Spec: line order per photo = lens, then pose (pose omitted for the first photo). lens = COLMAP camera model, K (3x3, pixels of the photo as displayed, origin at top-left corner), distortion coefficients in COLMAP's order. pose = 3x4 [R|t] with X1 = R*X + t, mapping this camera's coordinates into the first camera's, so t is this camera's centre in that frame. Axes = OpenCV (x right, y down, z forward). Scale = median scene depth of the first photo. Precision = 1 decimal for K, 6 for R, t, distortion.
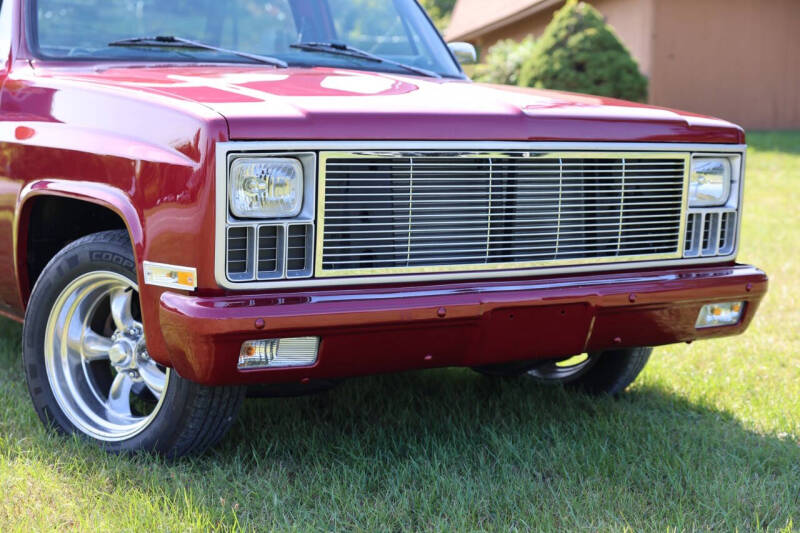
lens RADIAL K [[1405.2, 0, 400.0], [0, 1405.2, 266.5], [0, 0, 1]] dist [0.234318, -0.036522]
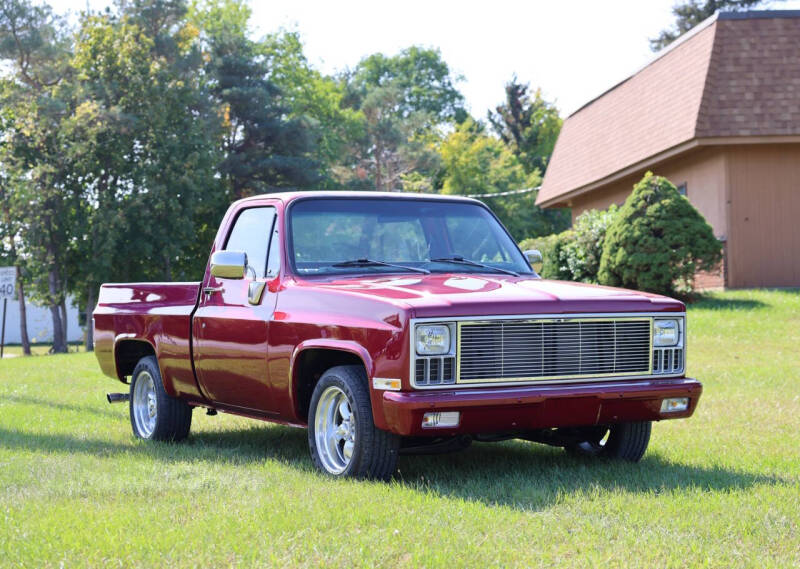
lens RADIAL K [[1612.4, 0, 400.0], [0, 1612.4, 284.5], [0, 0, 1]] dist [0.263388, 0.024081]
pose [[0.997998, -0.028137, -0.056649, -0.004947], [0.022410, 0.994804, -0.099312, 0.083623], [0.059149, 0.097844, 0.993443, -1.175022]]
